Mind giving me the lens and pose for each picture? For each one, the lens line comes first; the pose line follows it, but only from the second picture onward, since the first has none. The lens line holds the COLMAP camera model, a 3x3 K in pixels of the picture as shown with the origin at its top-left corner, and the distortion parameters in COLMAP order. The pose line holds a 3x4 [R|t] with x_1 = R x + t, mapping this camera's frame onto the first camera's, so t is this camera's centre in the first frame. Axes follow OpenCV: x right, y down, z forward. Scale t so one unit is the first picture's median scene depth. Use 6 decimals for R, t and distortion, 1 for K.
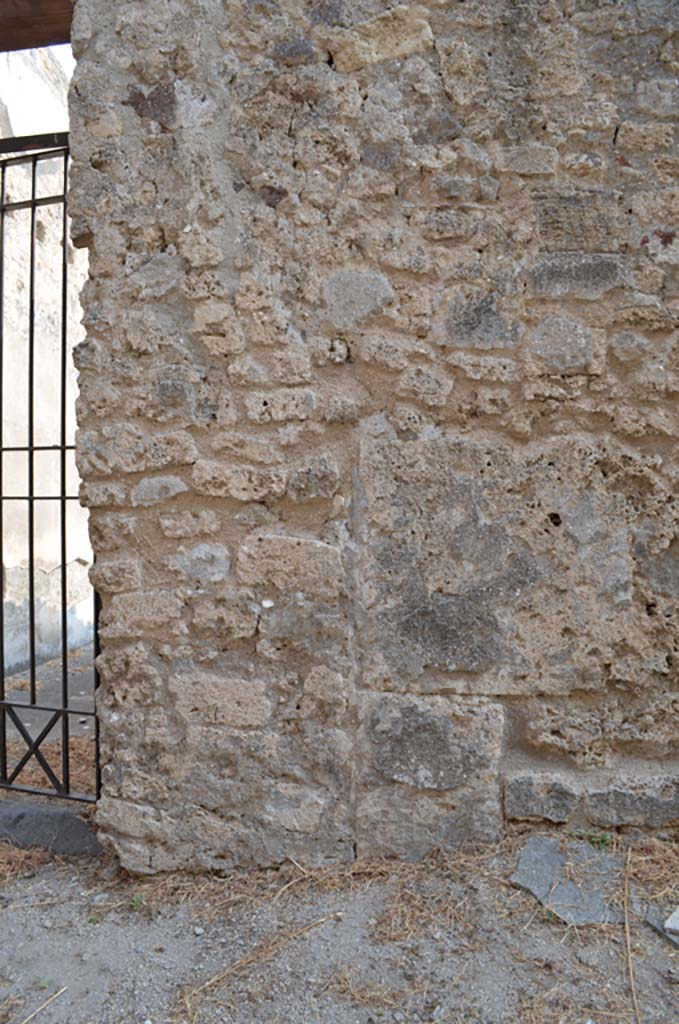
lens RADIAL K [[807.6, 0, 339.5], [0, 807.6, 512.0], [0, 0, 1]] dist [-0.091704, 0.021635]
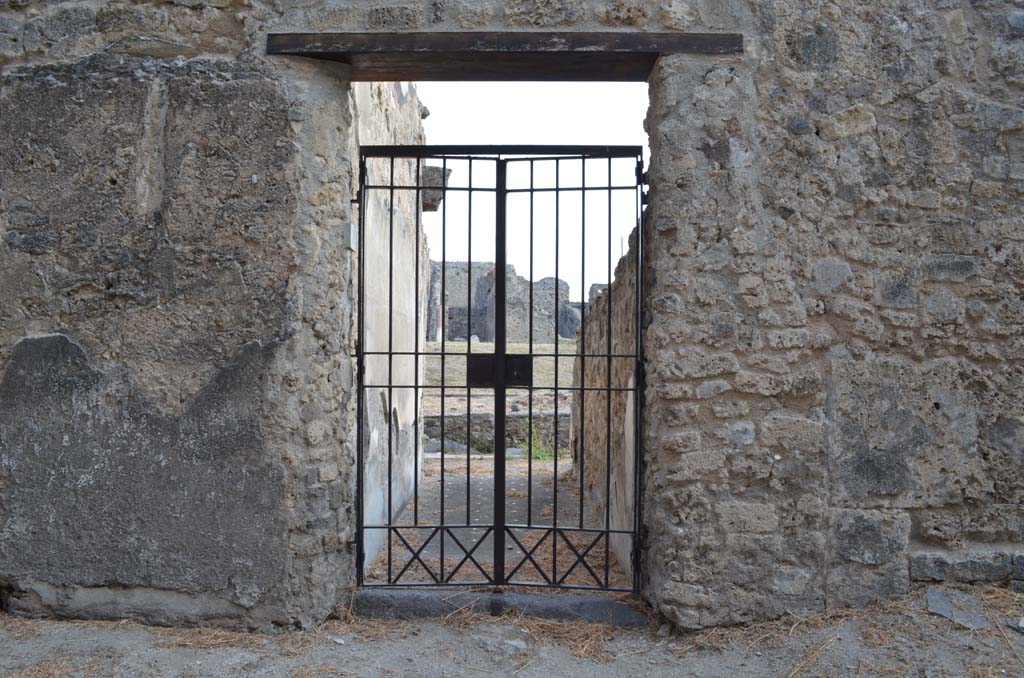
lens RADIAL K [[807.6, 0, 512.0], [0, 807.6, 339.0], [0, 0, 1]] dist [-0.091704, 0.021635]
pose [[0.990658, 0.010737, 0.135948, -0.866043], [-0.007811, 0.999727, -0.022038, -0.090139], [-0.136147, 0.020770, 0.990471, -0.565346]]
